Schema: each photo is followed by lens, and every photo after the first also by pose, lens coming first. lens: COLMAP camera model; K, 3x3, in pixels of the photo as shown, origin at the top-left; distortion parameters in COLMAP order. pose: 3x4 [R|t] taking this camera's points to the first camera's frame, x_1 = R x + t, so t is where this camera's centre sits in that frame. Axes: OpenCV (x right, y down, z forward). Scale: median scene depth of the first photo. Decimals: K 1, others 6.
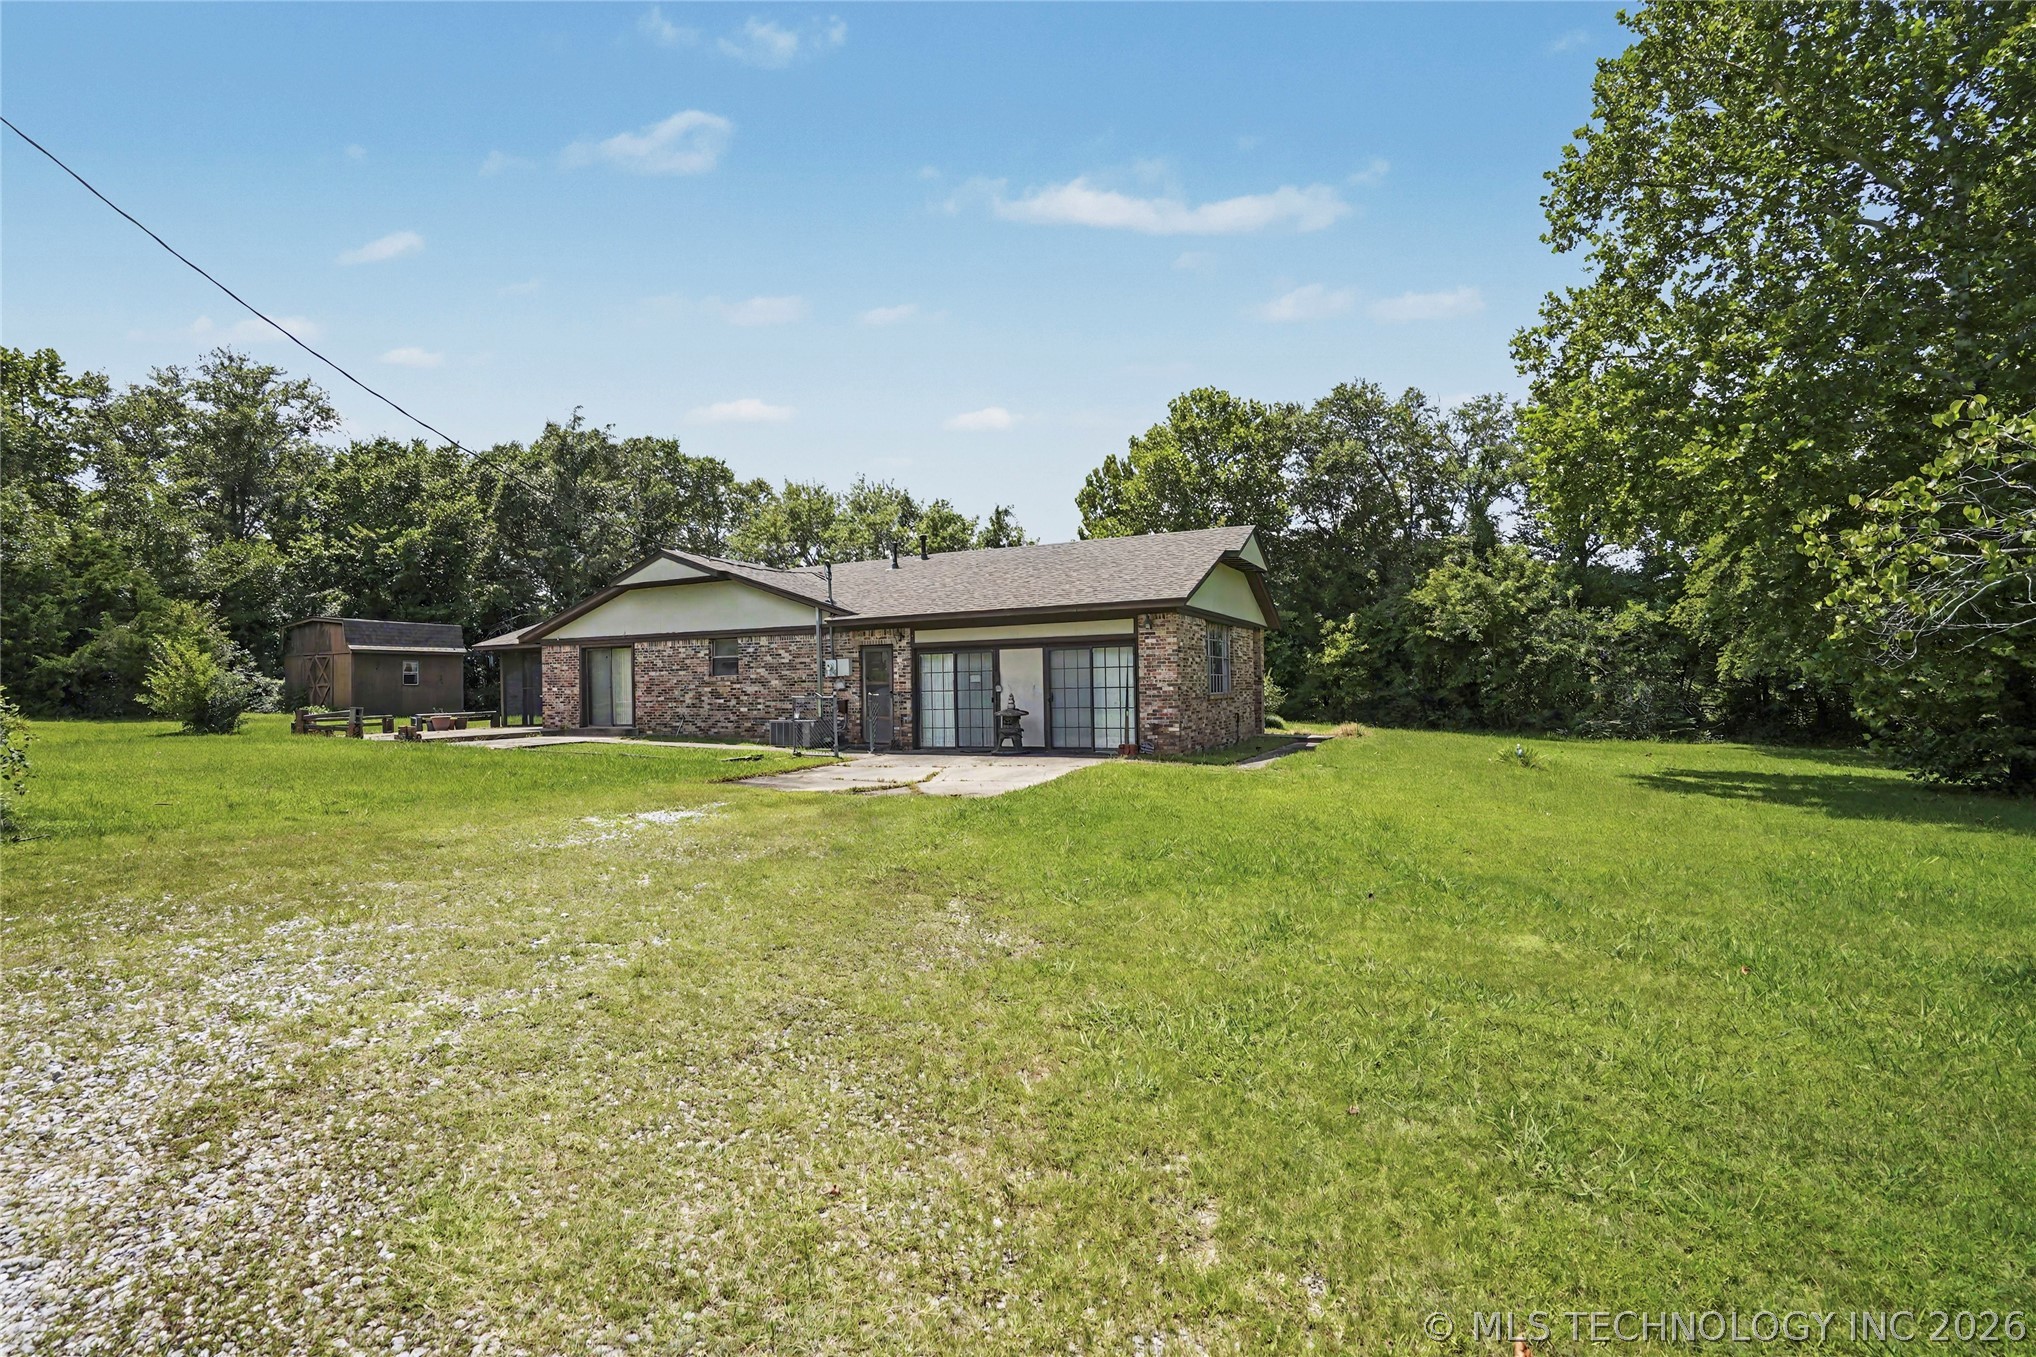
lens RADIAL K [[957.1, 0, 1015.8], [0, 957.1, 682.2], [0, 0, 1]] dist [-0.039084, 0.008317]
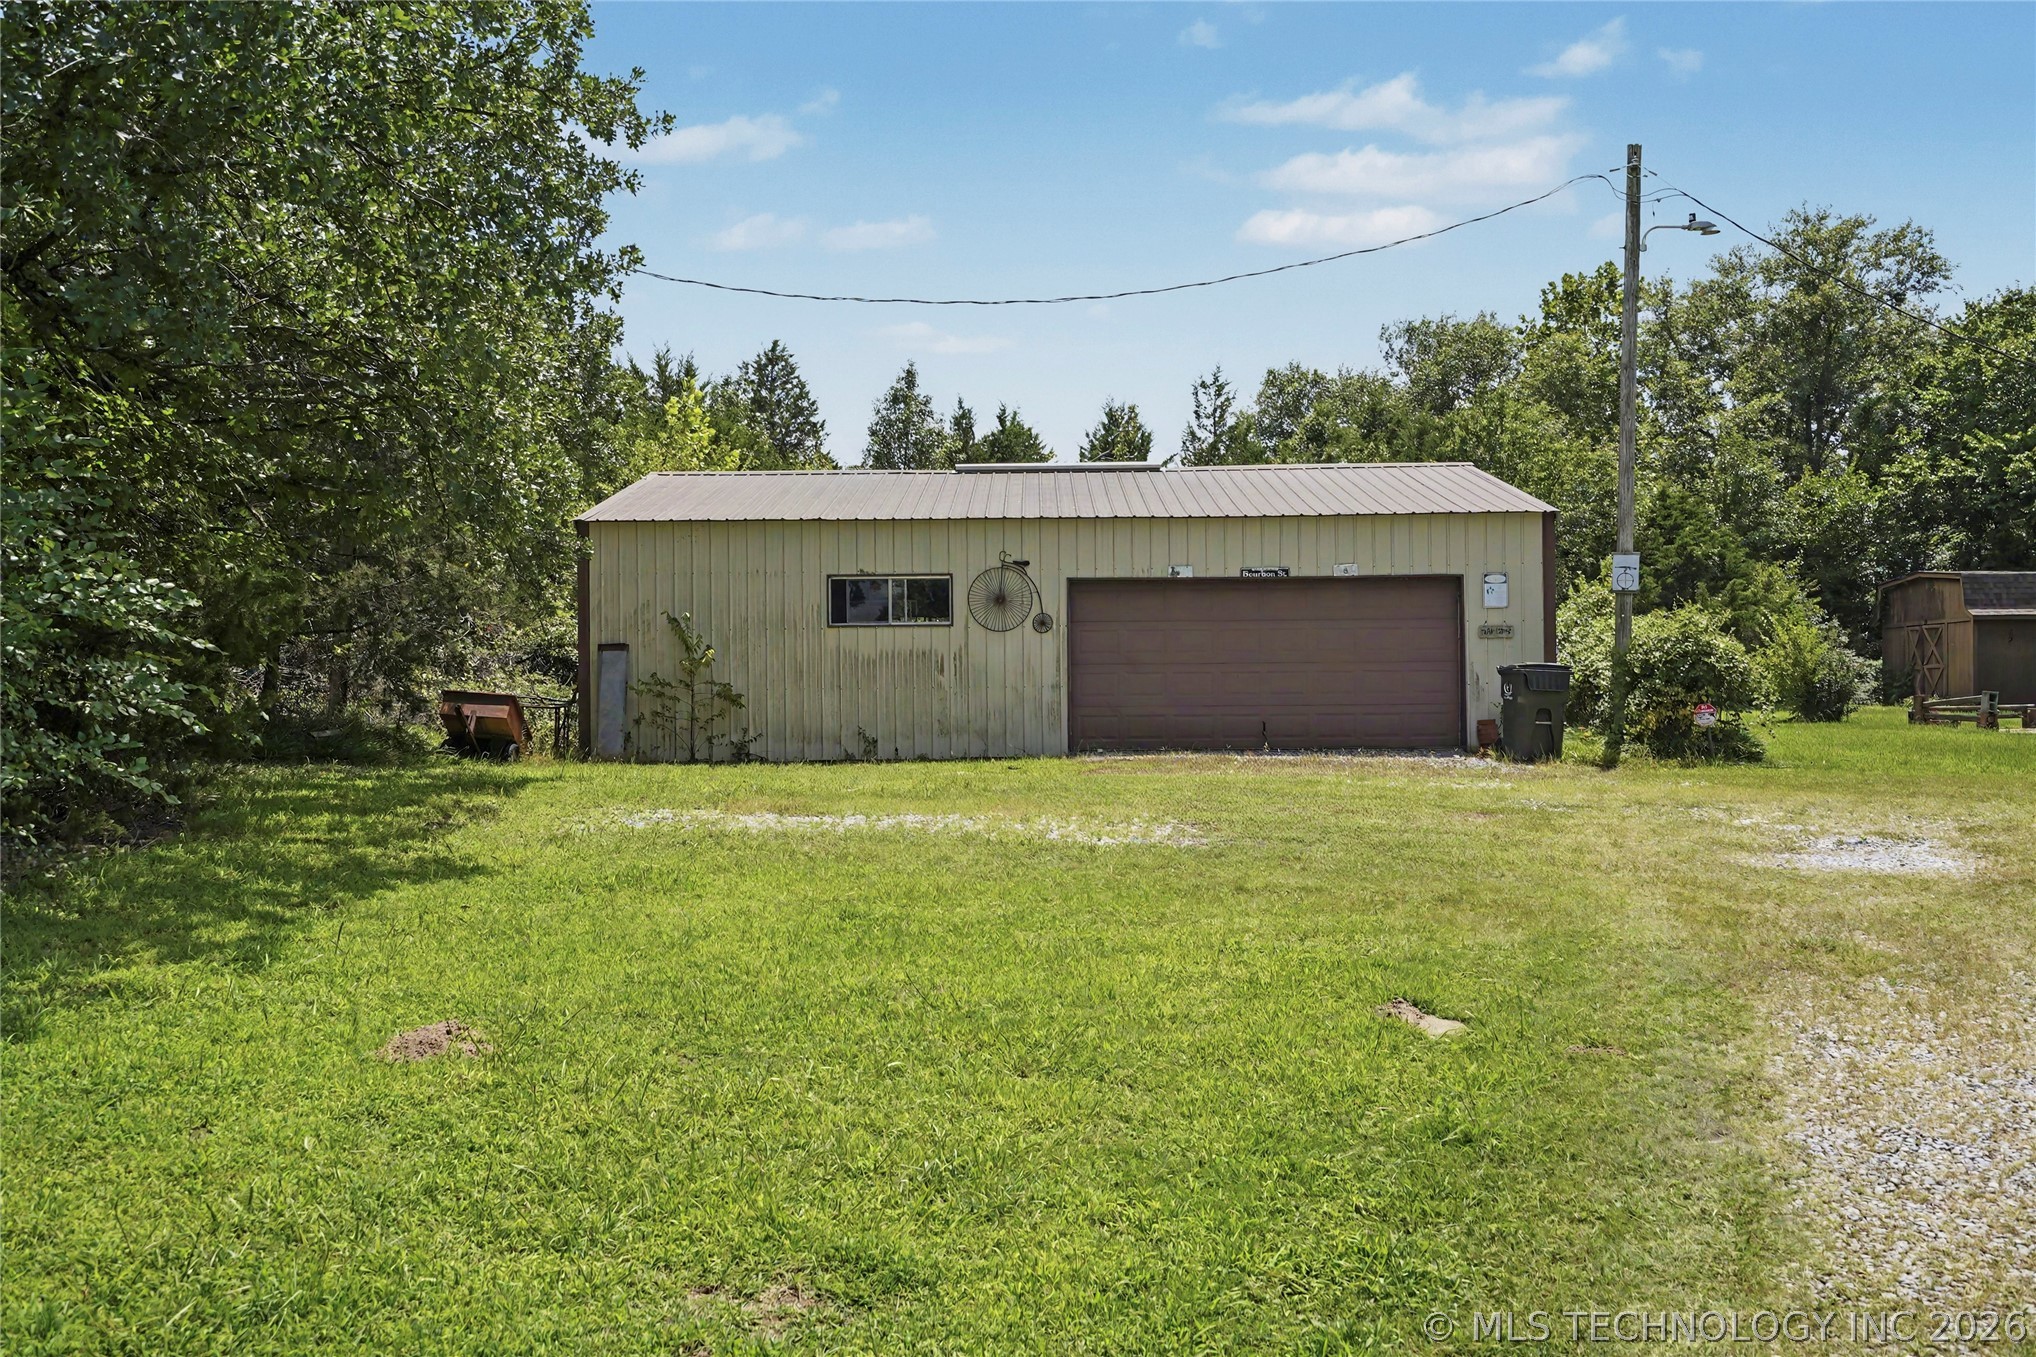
lens RADIAL K [[1889.8, 0, 990.9], [0, 1889.8, 697.1], [0, 0, 1]] dist [0.050751, 0.000000]
pose [[0.476516, 0.006272, -0.879143, 0.276093], [0.006611, 0.999921, 0.010717, 0.008078], [0.879141, -0.010919, 0.476437, -0.446867]]
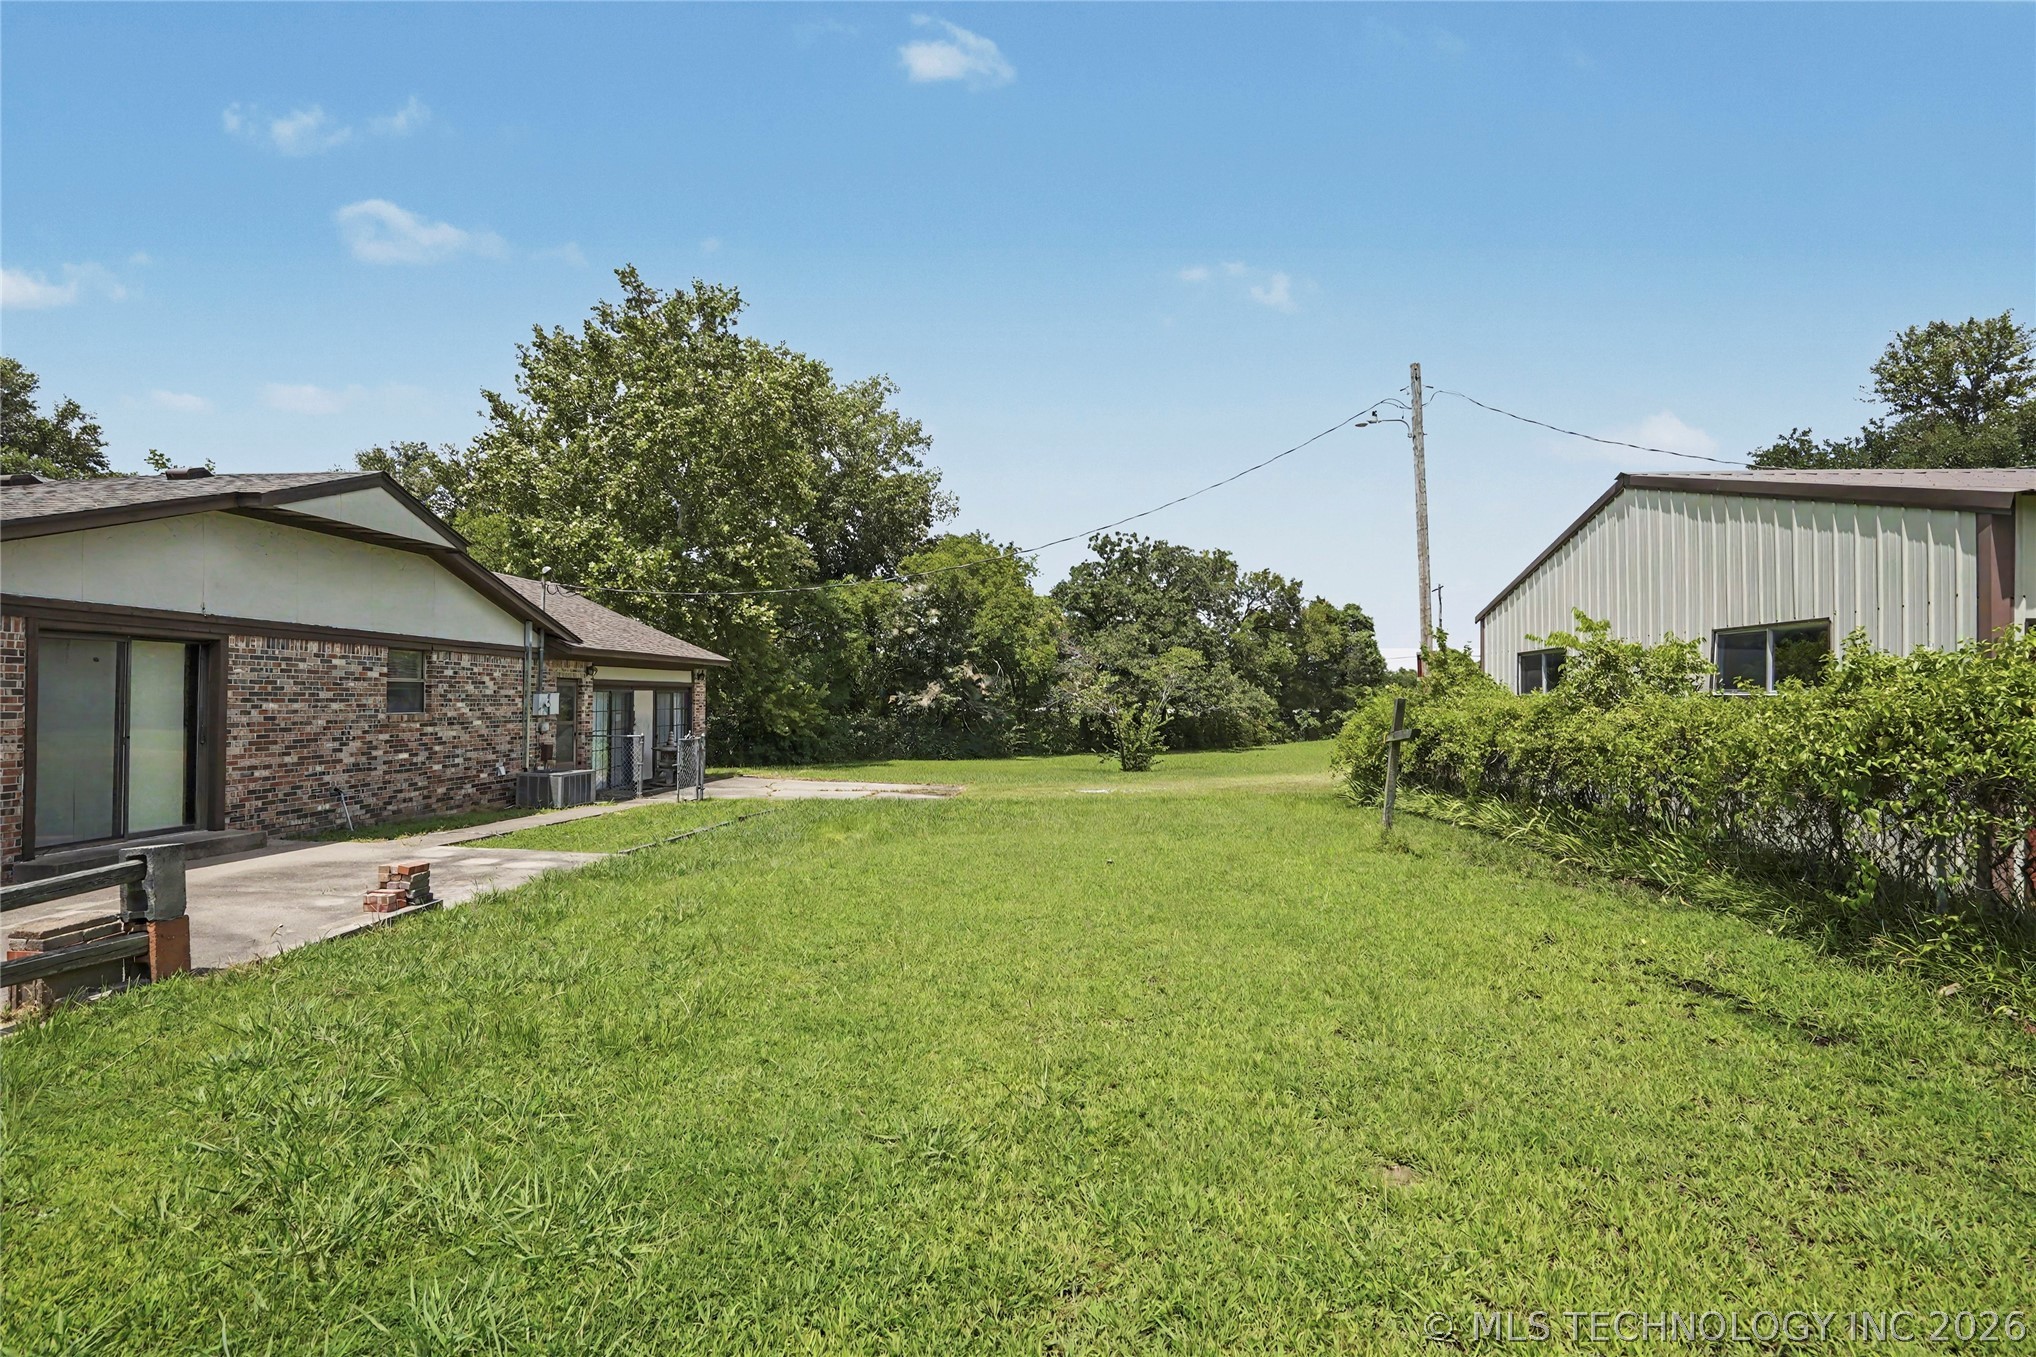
lens RADIAL K [[957.1, 0, 1010.7], [0, 957.1, 681.1], [0, 0, 1]] dist [-0.039084, 0.008317]
pose [[-0.384100, 0.031988, 0.922737, -0.898097], [-0.005487, 0.999303, -0.036926, -0.006100], [-0.923275, -0.019246, -0.383656, 0.798470]]
